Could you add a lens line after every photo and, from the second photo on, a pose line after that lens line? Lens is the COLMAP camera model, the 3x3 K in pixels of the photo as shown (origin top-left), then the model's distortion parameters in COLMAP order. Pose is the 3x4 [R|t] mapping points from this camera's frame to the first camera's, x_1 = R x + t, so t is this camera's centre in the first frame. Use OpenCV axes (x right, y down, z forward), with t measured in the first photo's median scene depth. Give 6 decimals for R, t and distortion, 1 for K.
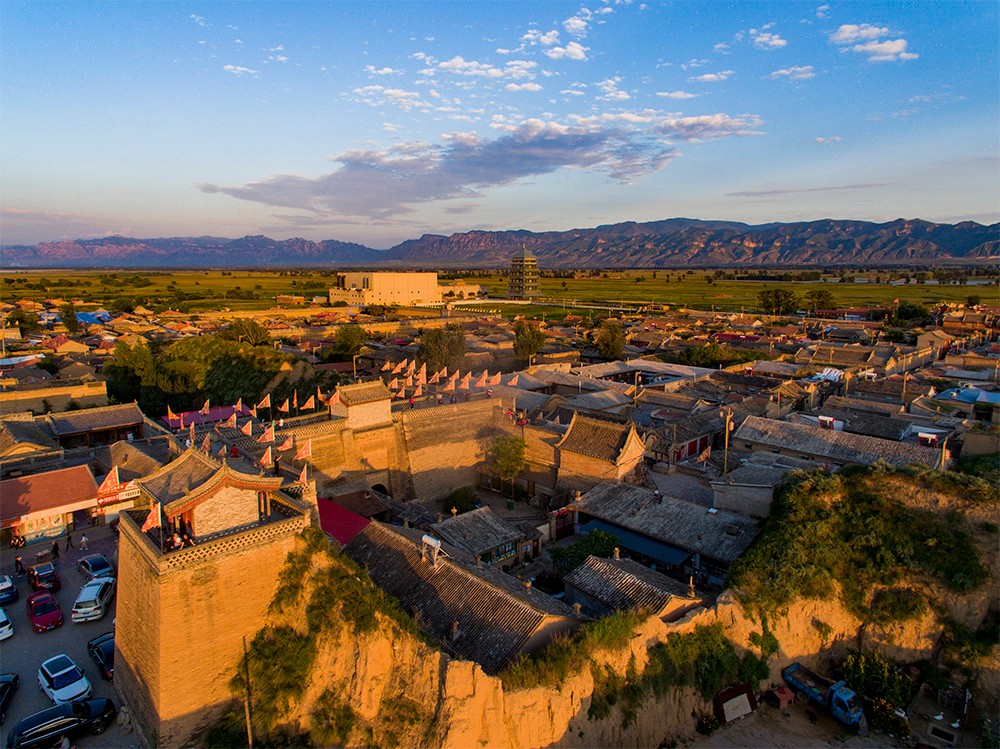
lens RADIAL K [[600.4, 0, 499.1], [0, 600.4, 383.2], [0, 0, 1]] dist [0.001682, 0.002124]
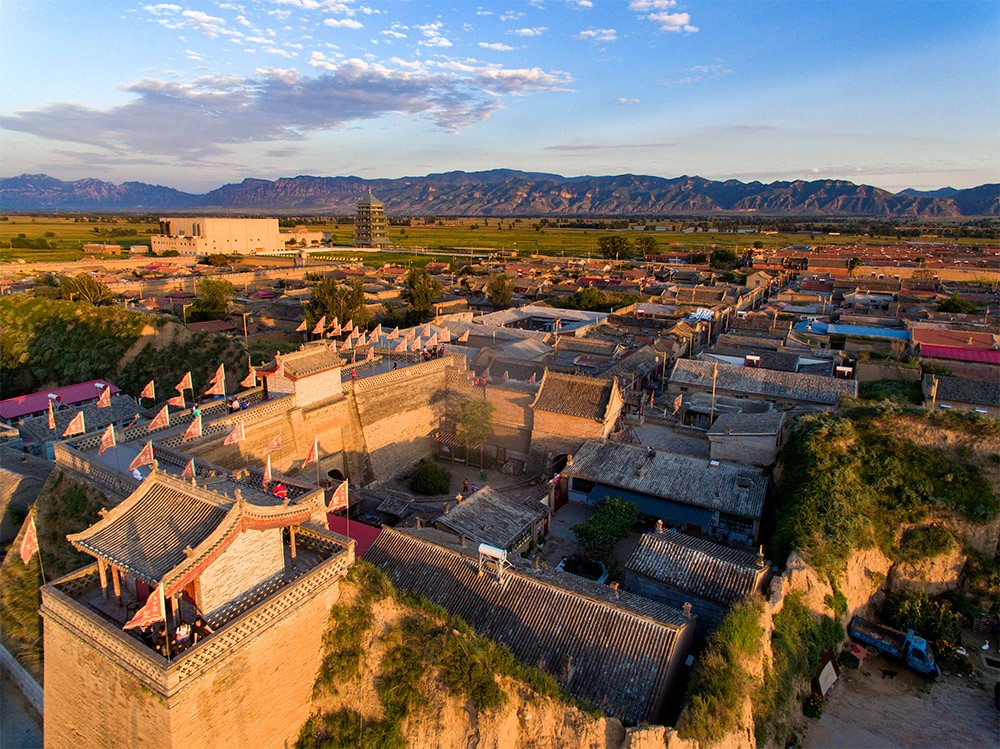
lens RADIAL K [[577.3, 0, 500.0], [0, 577.3, 374.5], [0, 0, 1]] dist [-0.000028, 0.001312]
pose [[0.961143, -0.065759, 0.268104, -0.170925], [0.044533, 0.995427, 0.084504, -0.018859], [-0.272435, -0.069281, 0.959677, 0.166480]]
